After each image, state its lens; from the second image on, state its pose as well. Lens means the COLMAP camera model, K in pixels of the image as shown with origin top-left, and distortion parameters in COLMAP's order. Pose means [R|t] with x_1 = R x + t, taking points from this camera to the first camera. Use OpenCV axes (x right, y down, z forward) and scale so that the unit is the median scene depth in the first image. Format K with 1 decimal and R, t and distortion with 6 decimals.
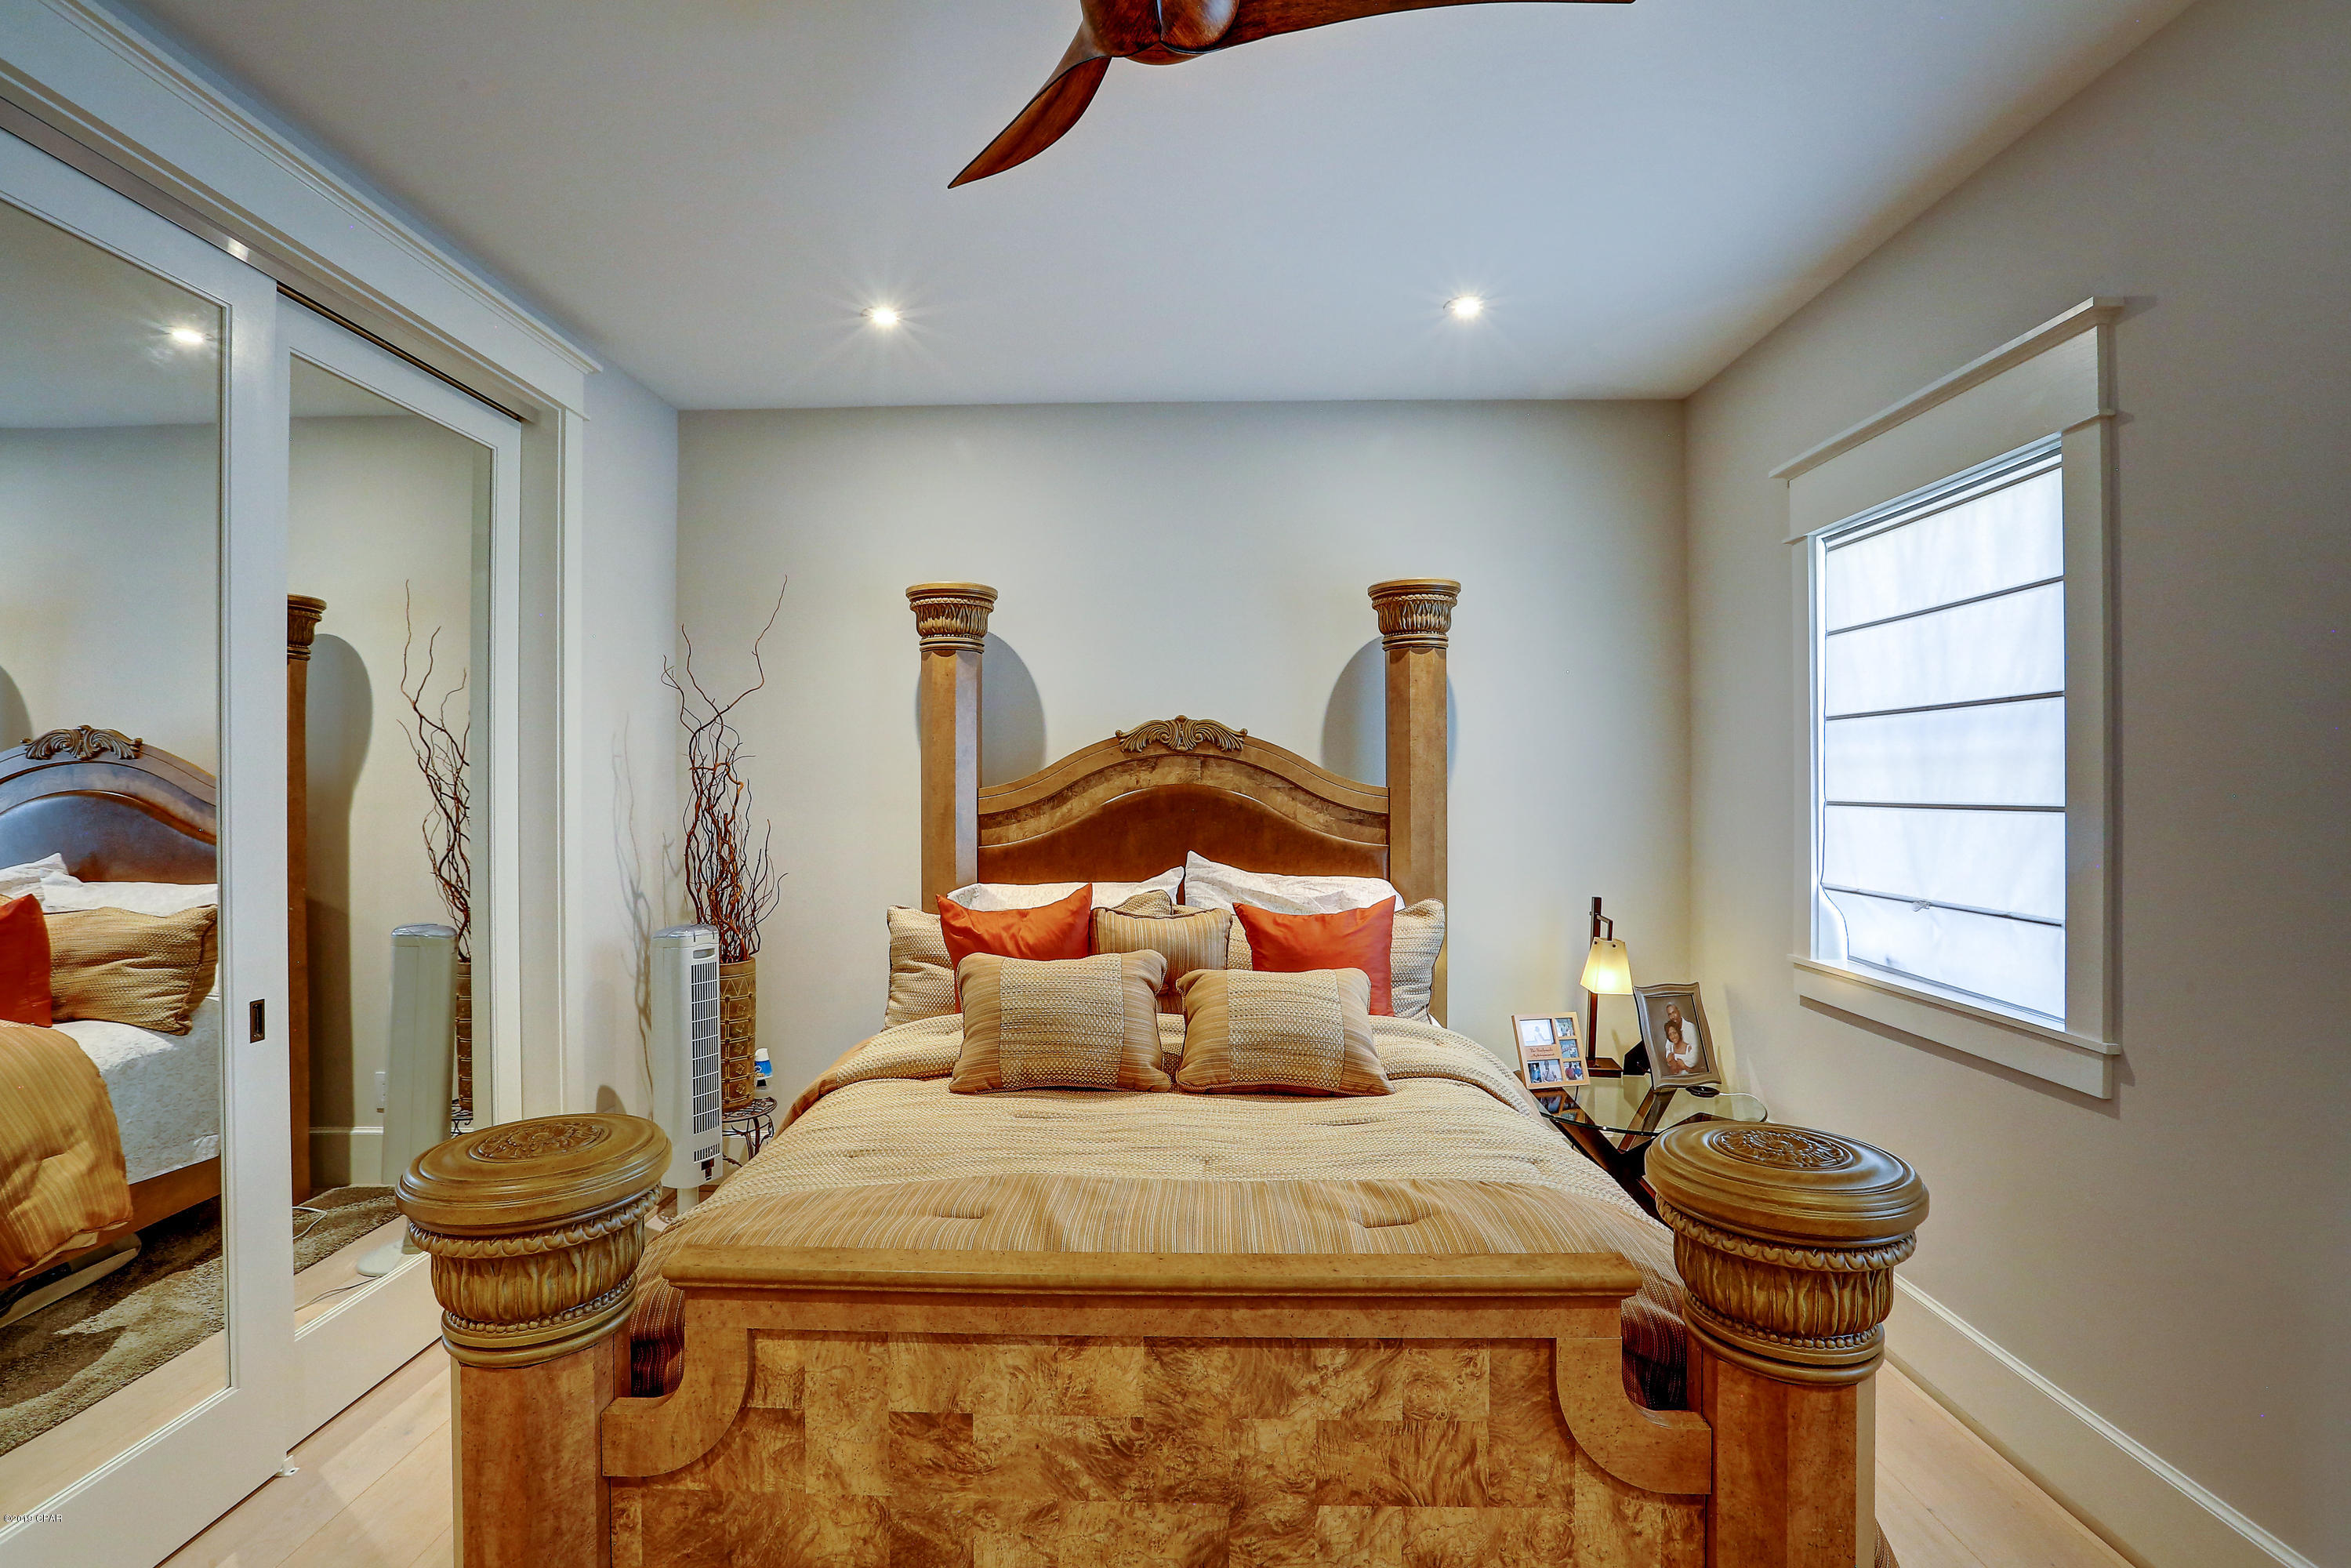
lens RADIAL K [[1074.3, 0, 1172.8], [0, 1074.3, 787.7], [0, 0, 1]] dist [-0.054749, 0.020115]
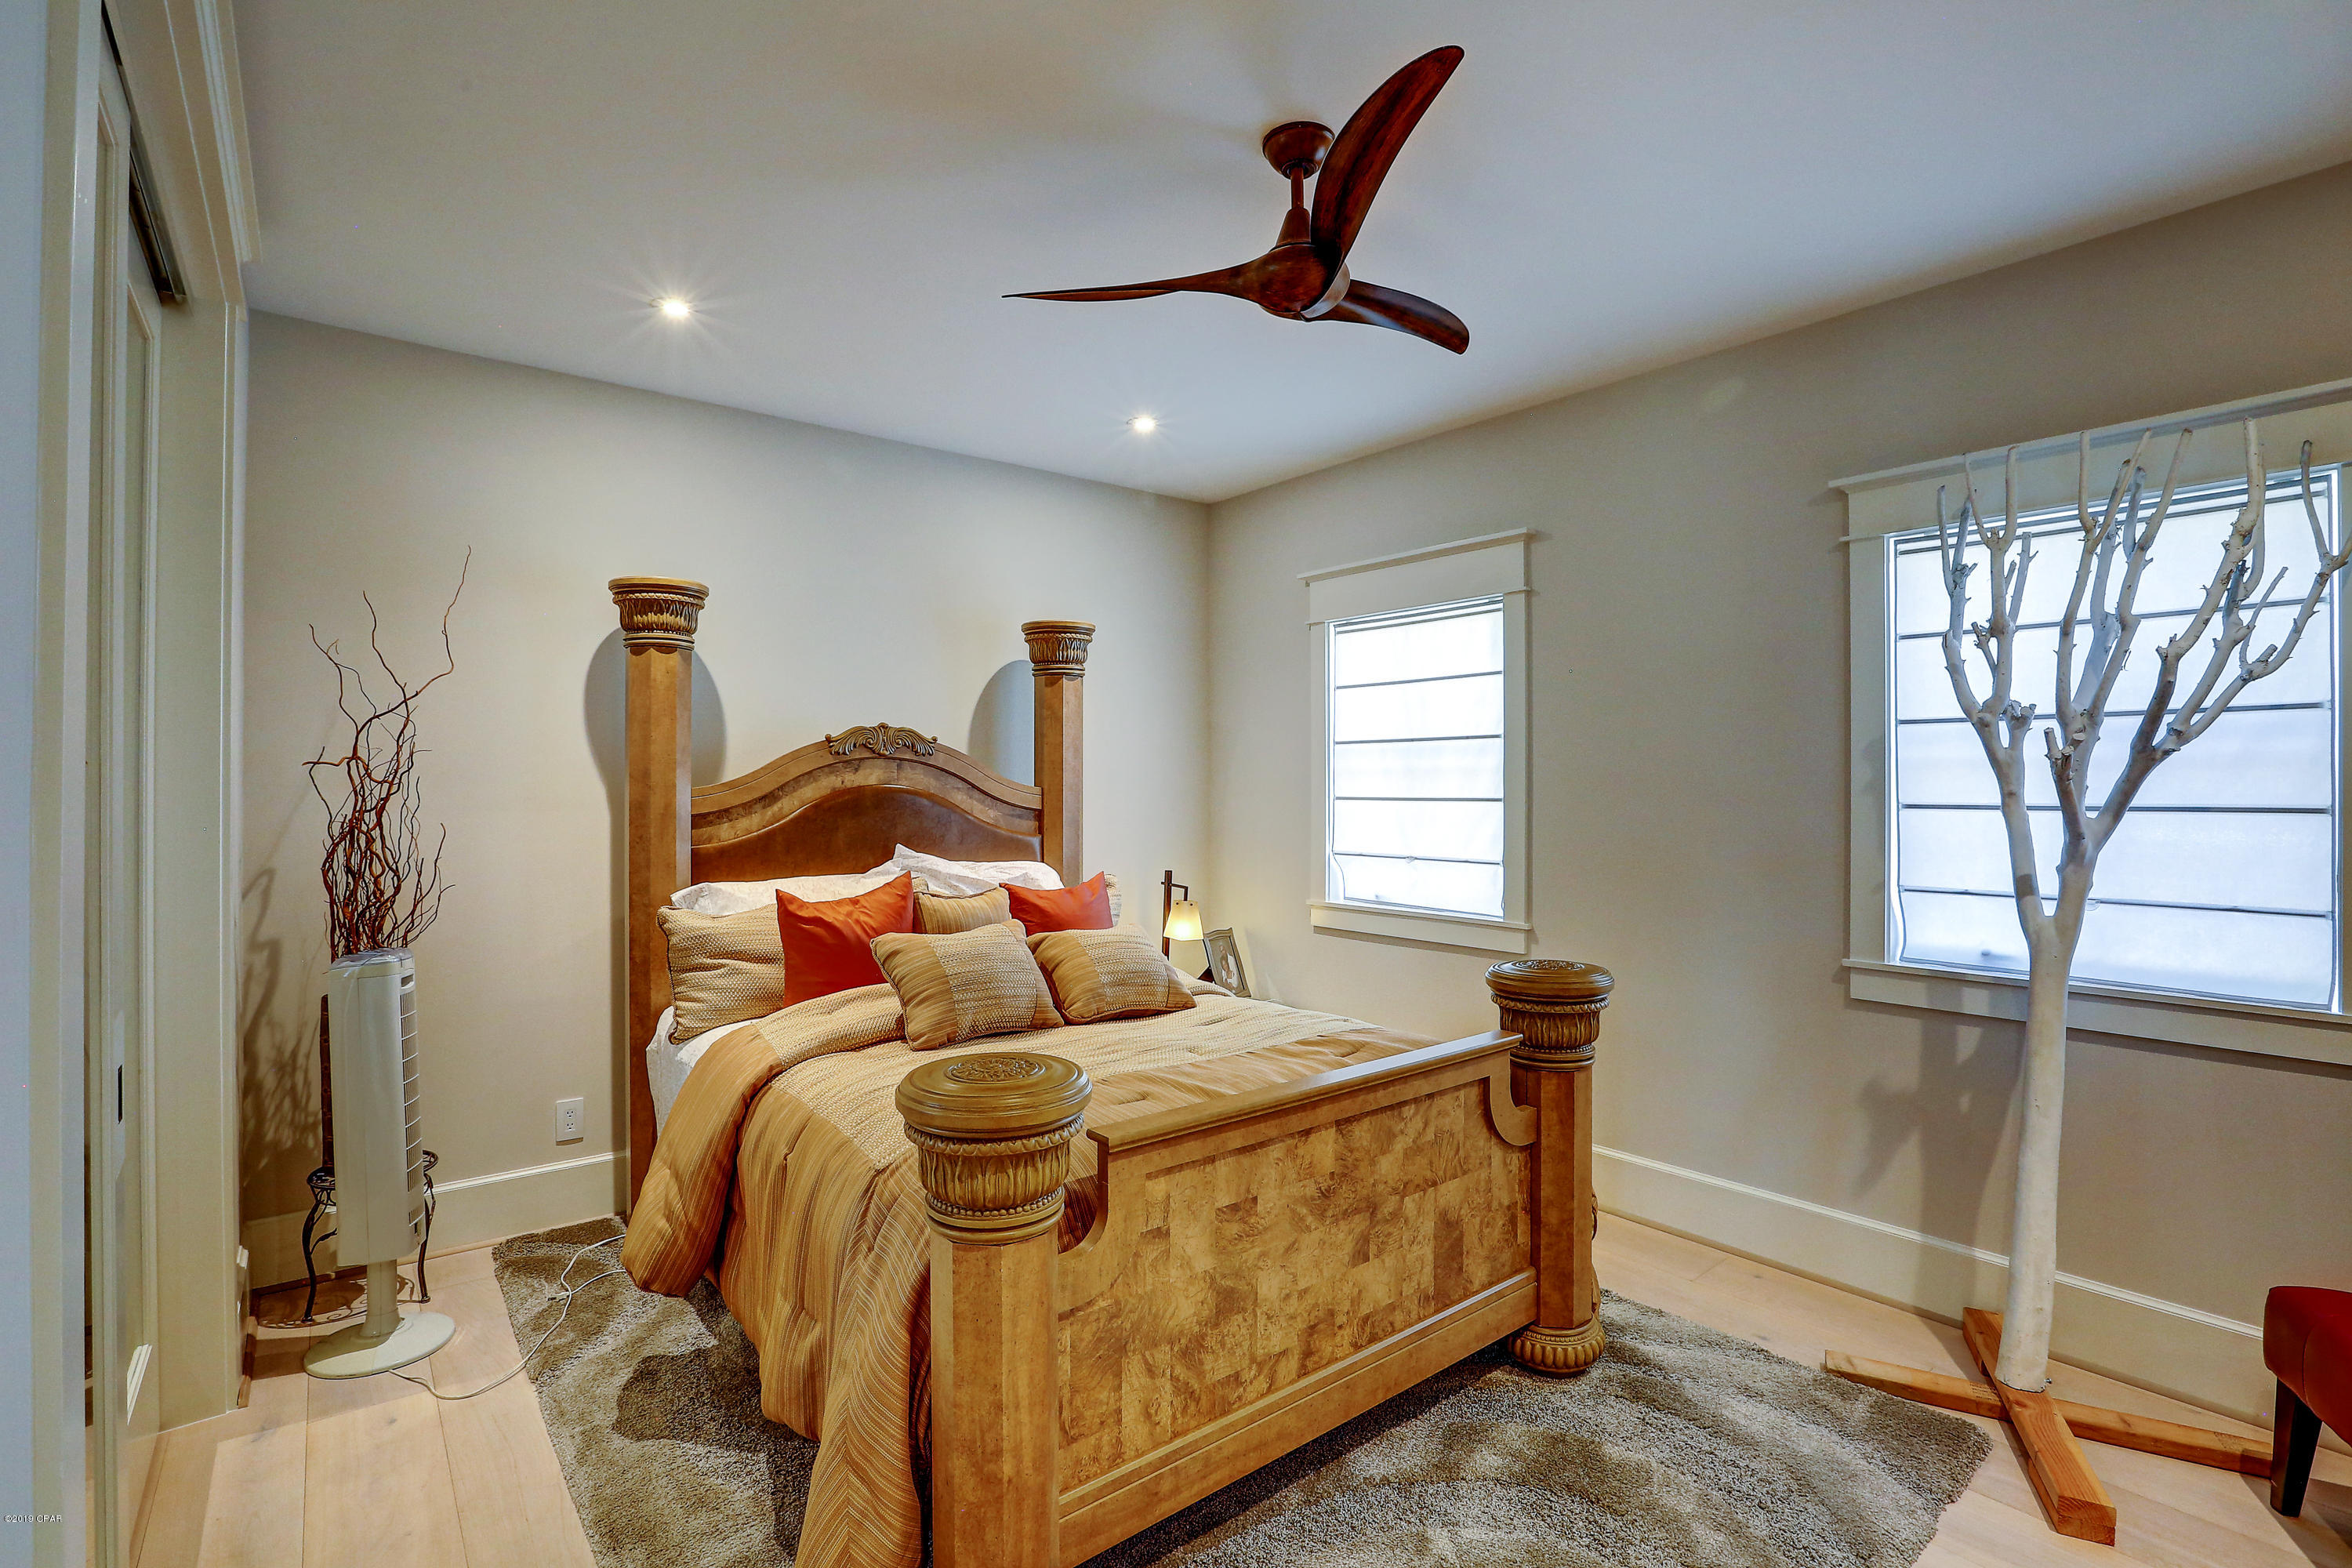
lens RADIAL K [[1074.7, 0, 1173.3], [0, 1074.7, 787.7], [0, 0, 1]] dist [-0.054749, 0.020115]
pose [[0.768635, 0.000309, 0.639687, -0.736916], [-0.000662, 1.000000, 0.000313, -0.000635], [-0.639687, -0.000664, 0.768635, -0.066662]]
